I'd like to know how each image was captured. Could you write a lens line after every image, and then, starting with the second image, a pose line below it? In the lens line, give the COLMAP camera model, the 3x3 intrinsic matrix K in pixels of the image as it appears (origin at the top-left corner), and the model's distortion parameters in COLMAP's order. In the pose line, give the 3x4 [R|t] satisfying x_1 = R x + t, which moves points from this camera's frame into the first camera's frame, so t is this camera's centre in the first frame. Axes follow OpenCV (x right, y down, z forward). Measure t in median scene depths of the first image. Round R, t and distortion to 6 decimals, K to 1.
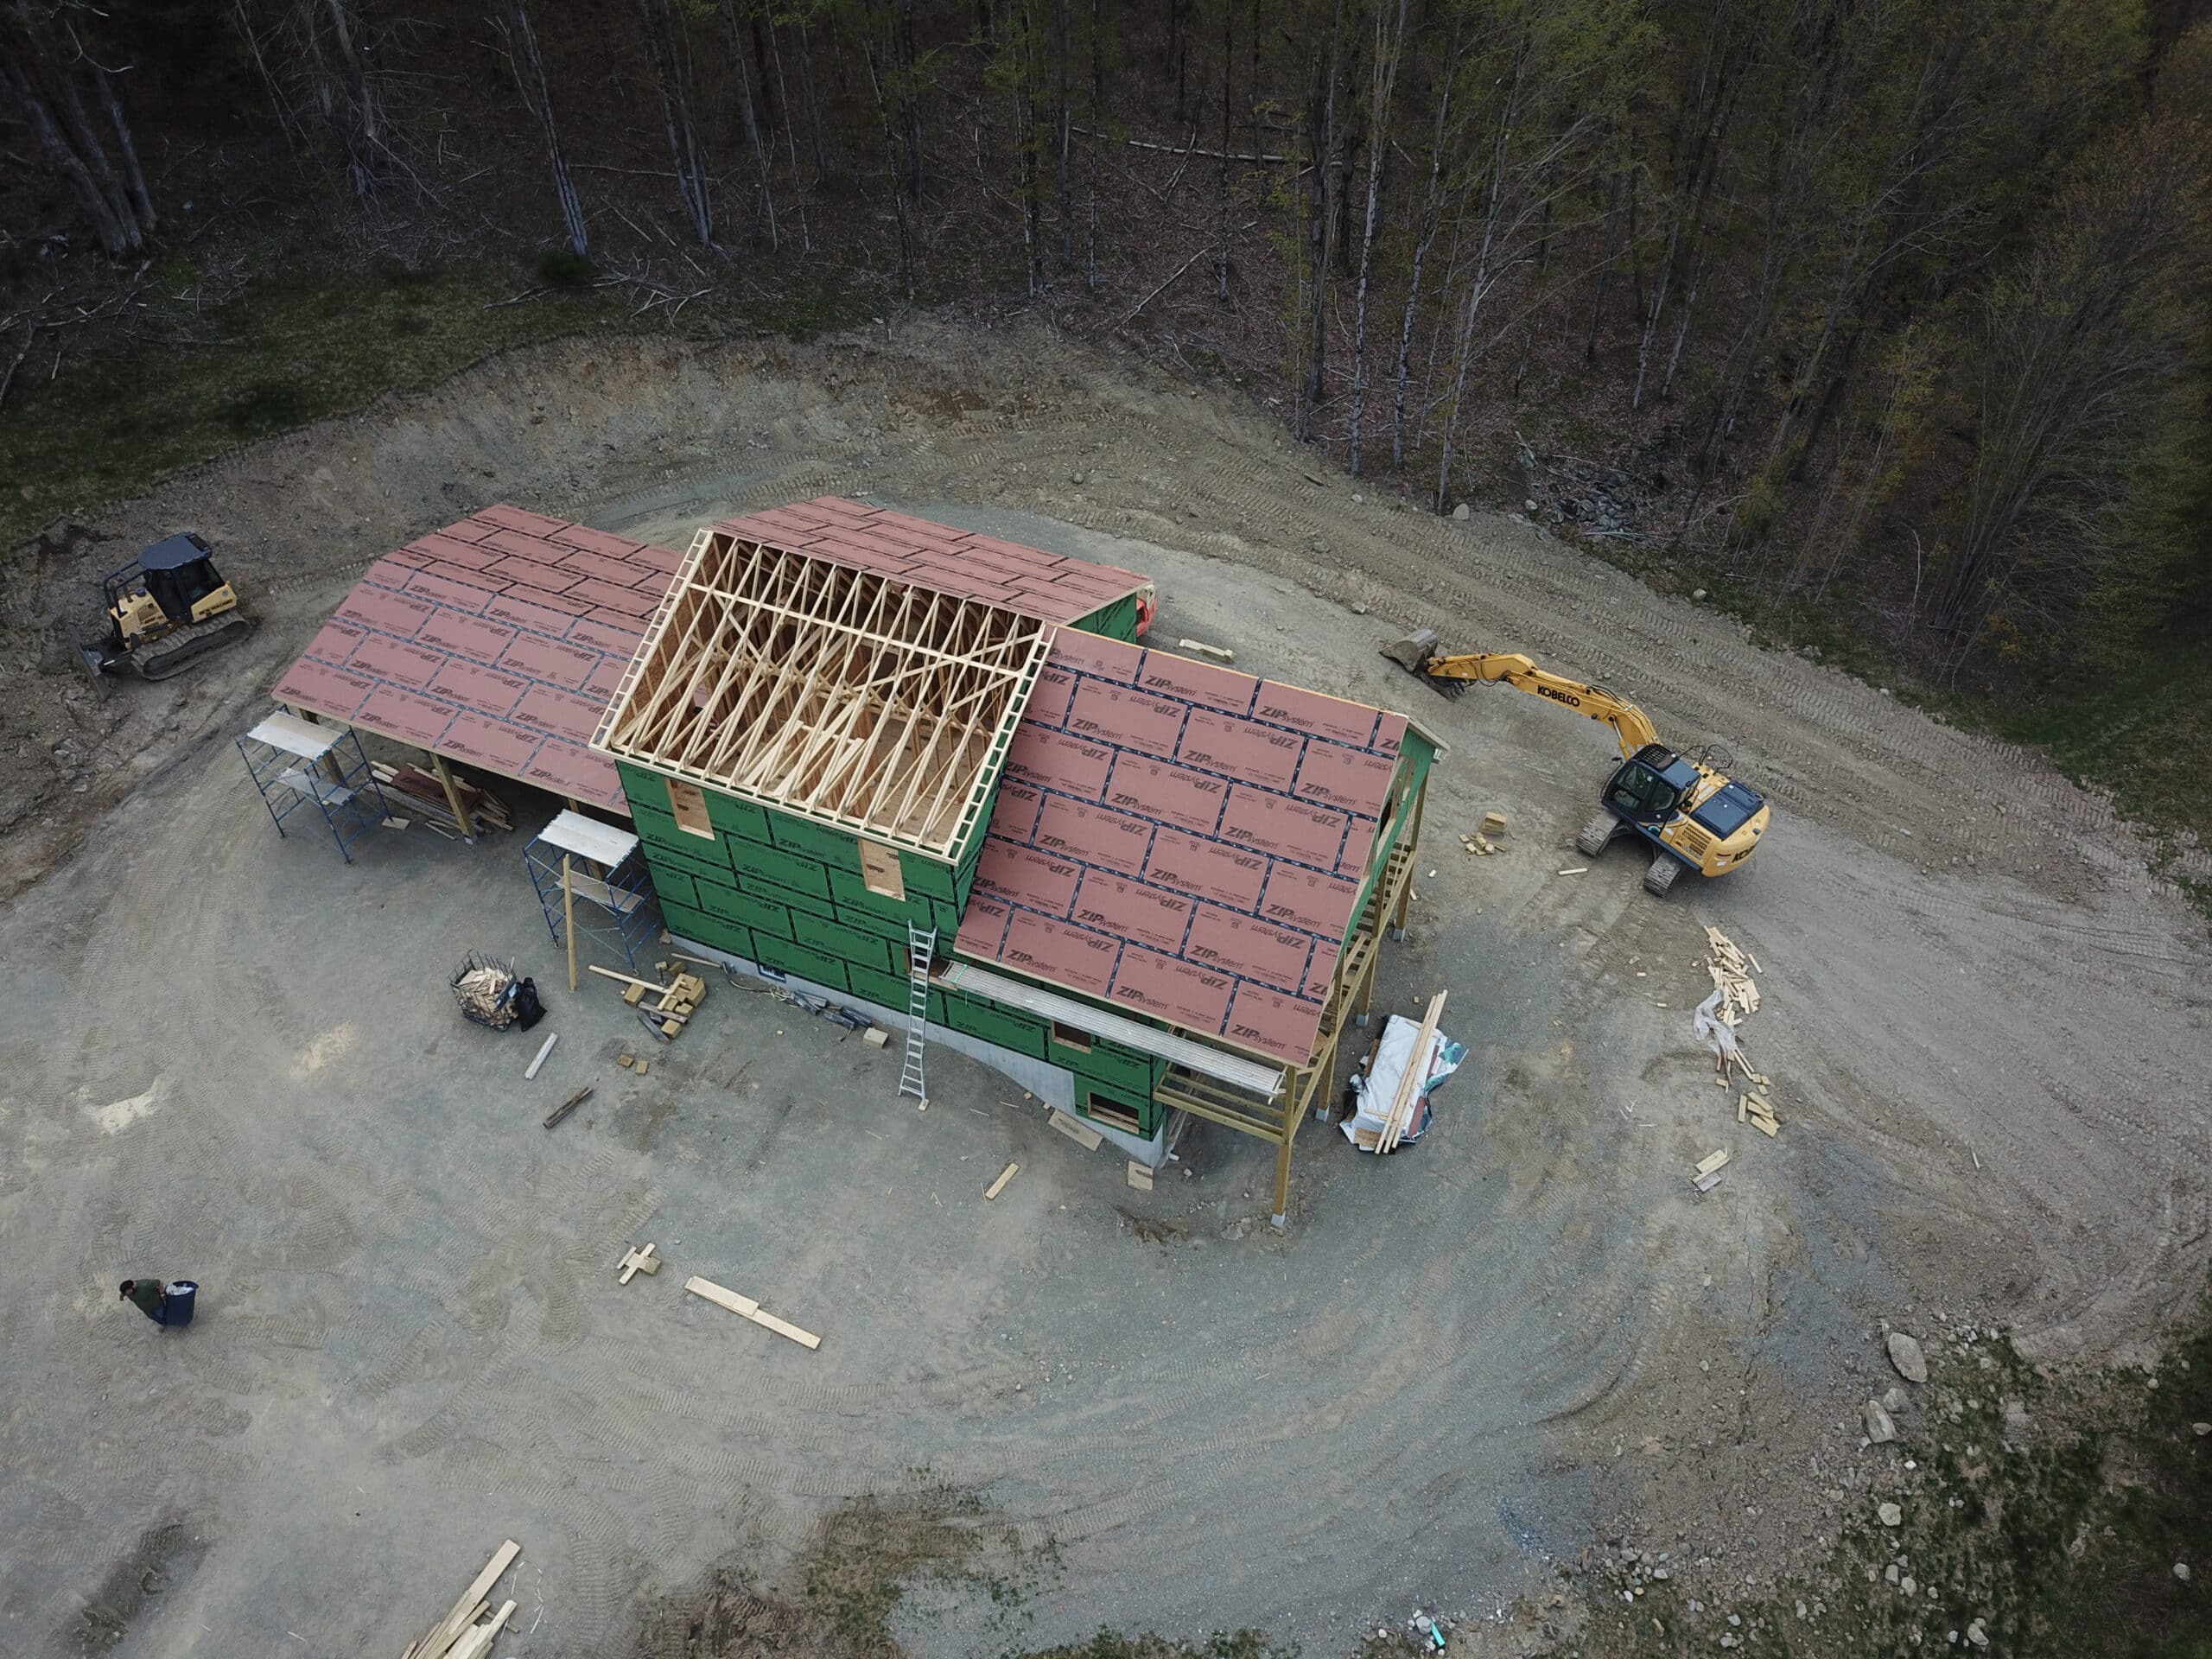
lens RADIAL K [[1650.7, 0, 1105.0], [0, 1650.7, 828.6], [0, 0, 1]] dist [0.000384, 0.001598]
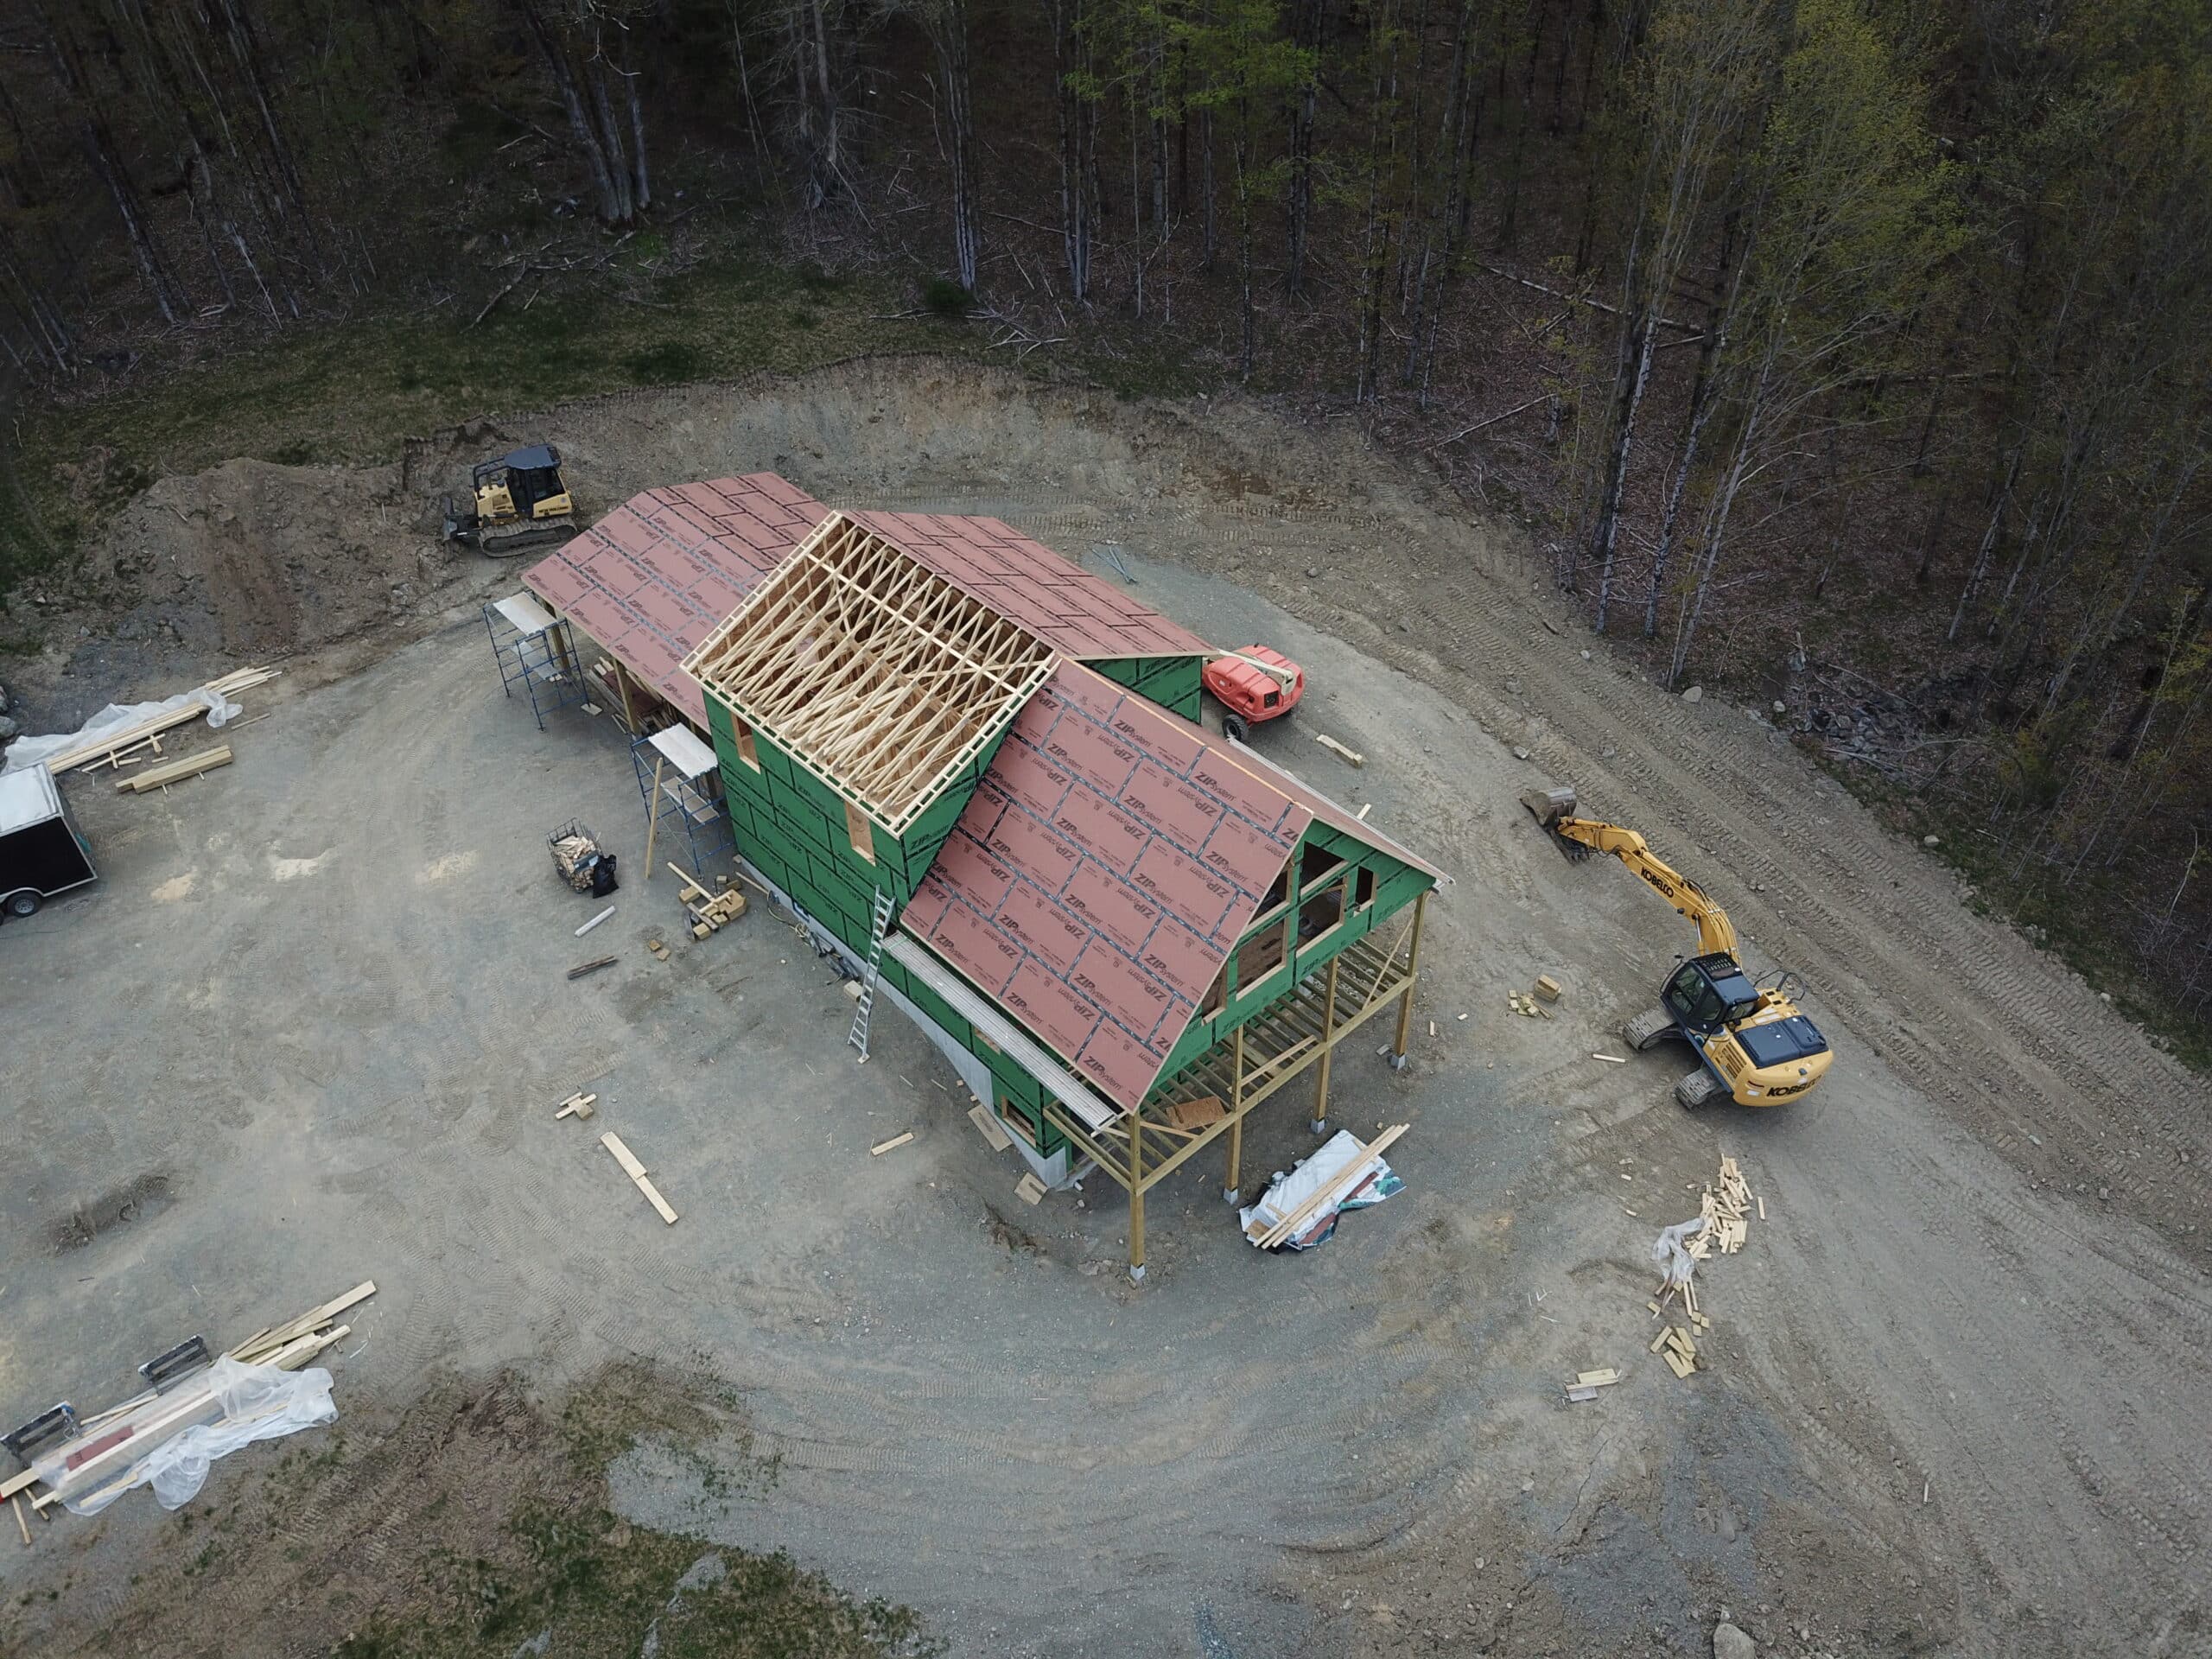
lens RADIAL K [[1650.7, 0, 1141.8], [0, 1650.7, 840.6], [0, 0, 1]] dist [0.000384, 0.001598]
pose [[0.919959, 0.263732, -0.290036, 0.272924], [-0.280781, 0.959603, -0.018029, -0.002048], [0.273565, 0.098022, 0.956846, -0.004094]]
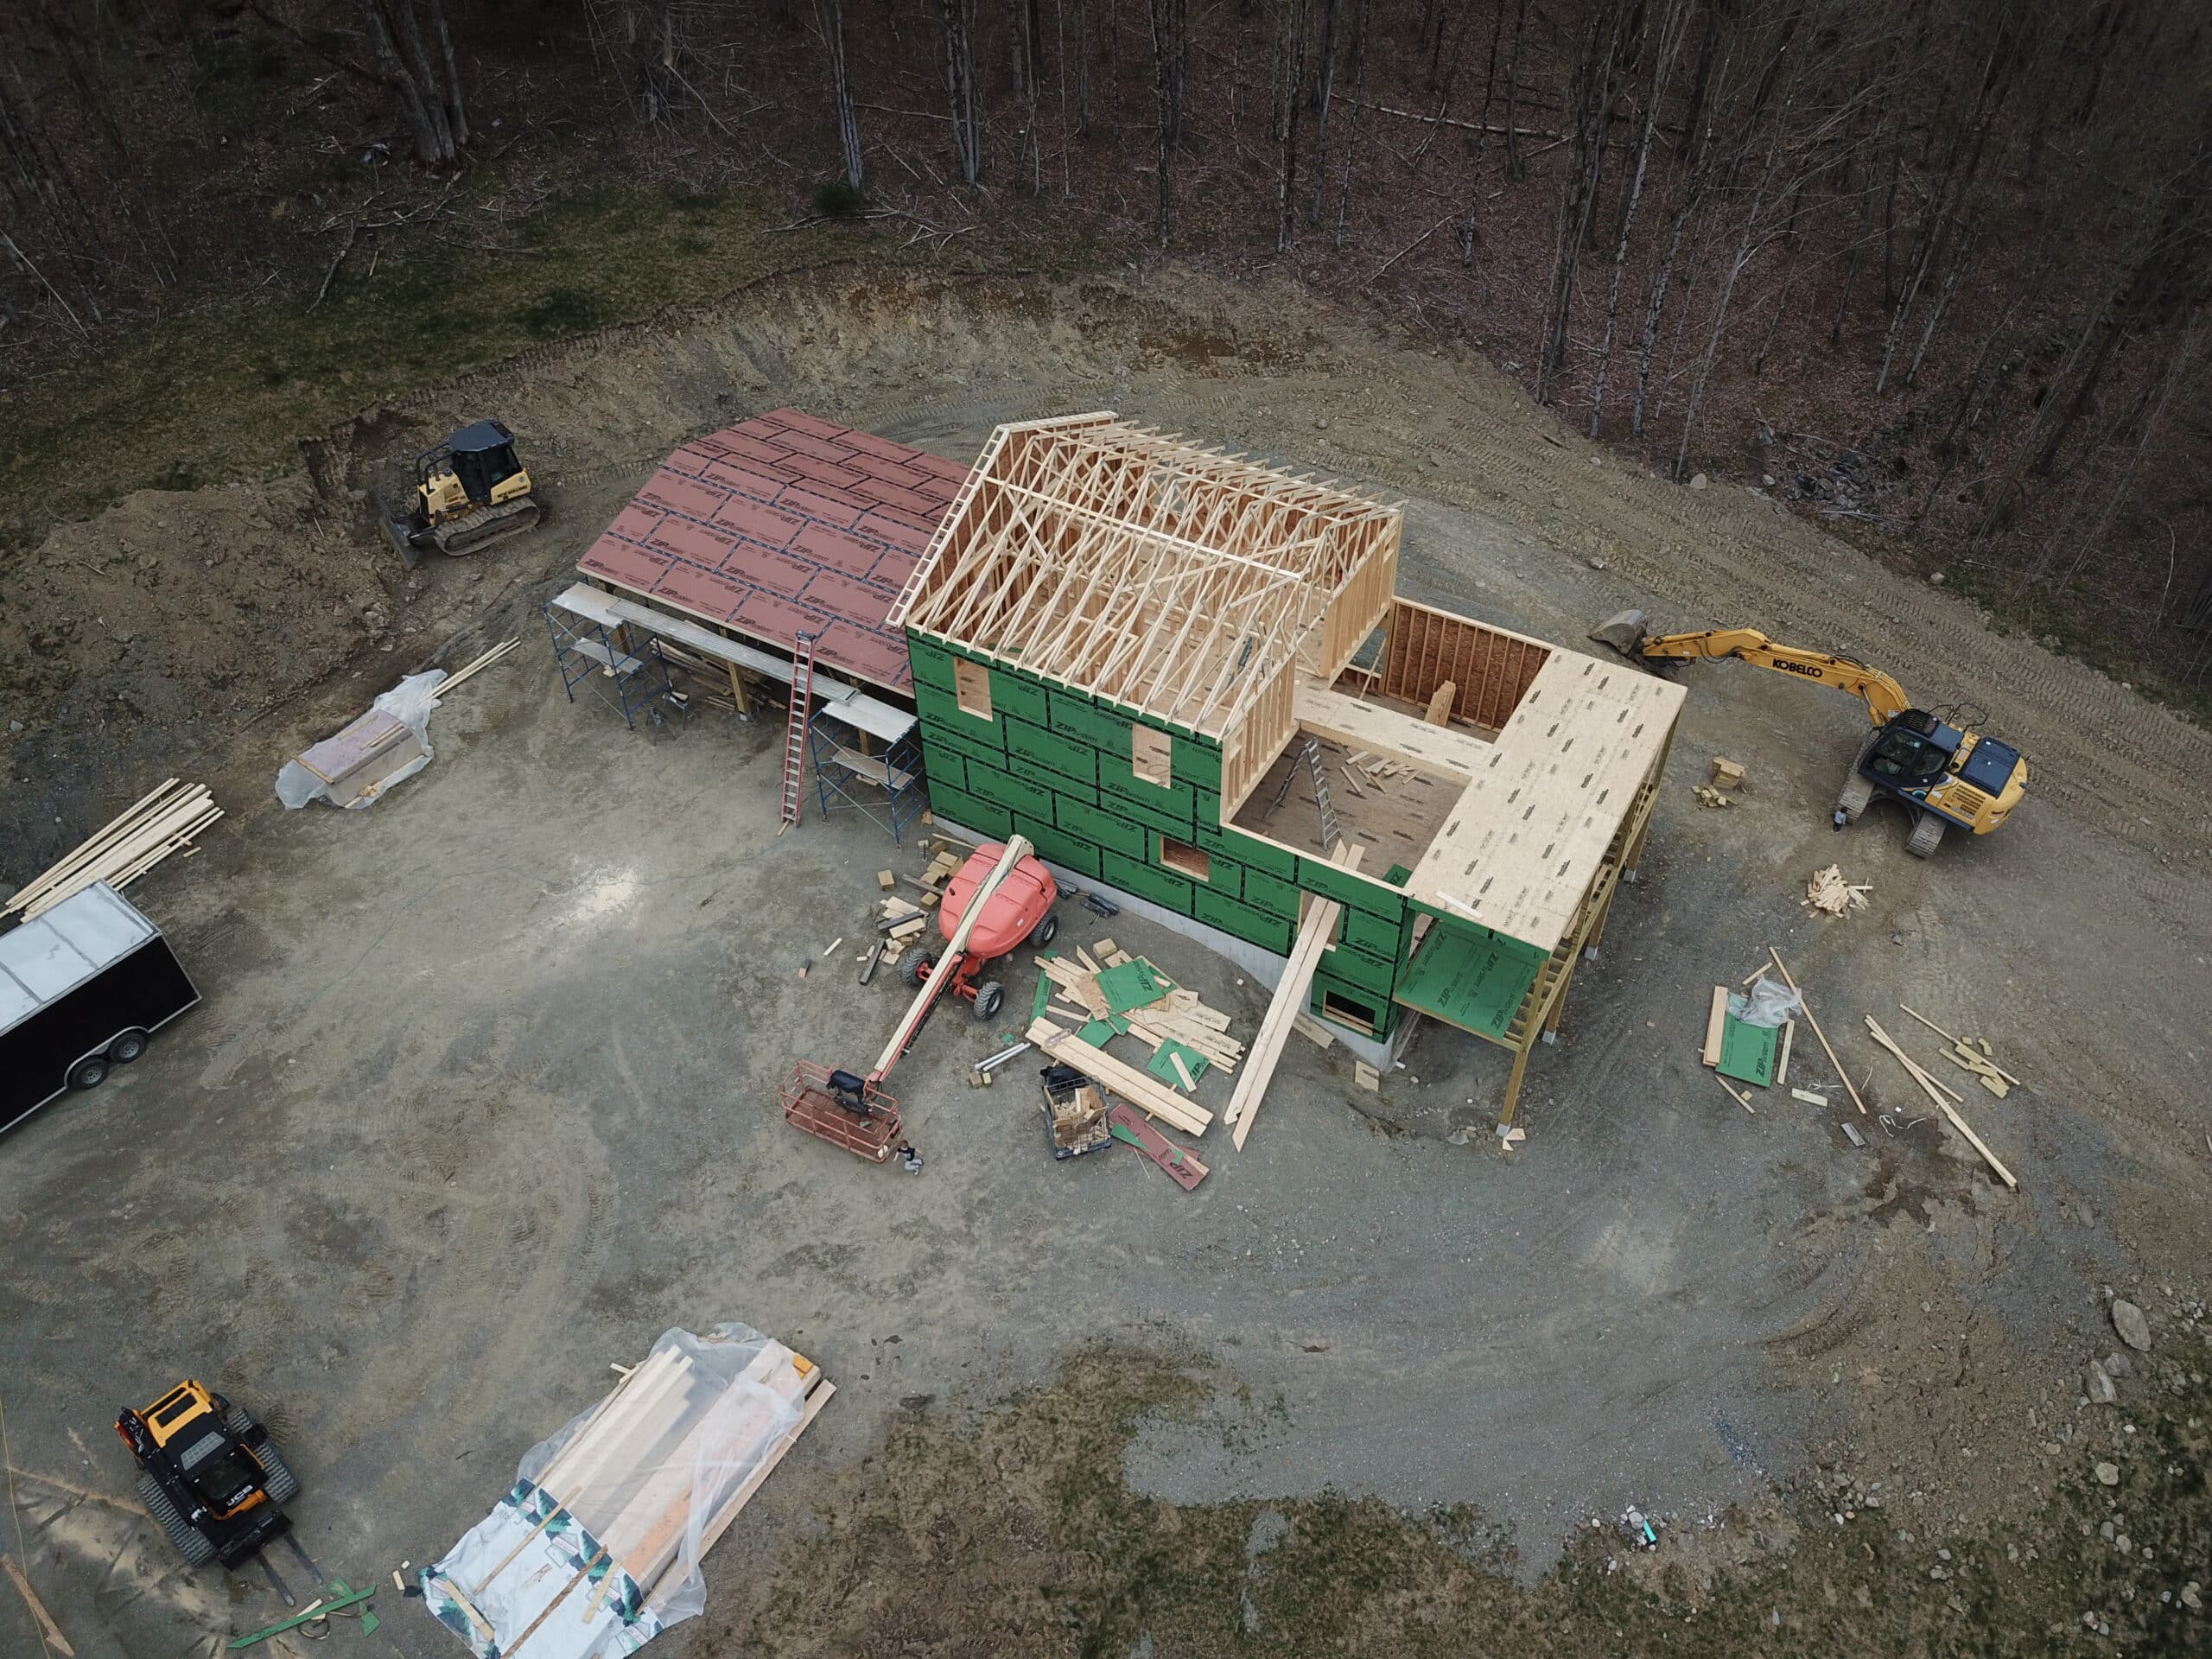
lens RADIAL K [[1650.7, 0, 1111.4], [0, 1650.7, 828.0], [0, 0, 1]] dist [0.000384, 0.001598]
pose [[0.994491, 0.074409, -0.073829, -0.061569], [-0.074546, 0.997217, 0.000914, 0.054387], [0.073691, 0.004595, 0.997271, -0.033700]]
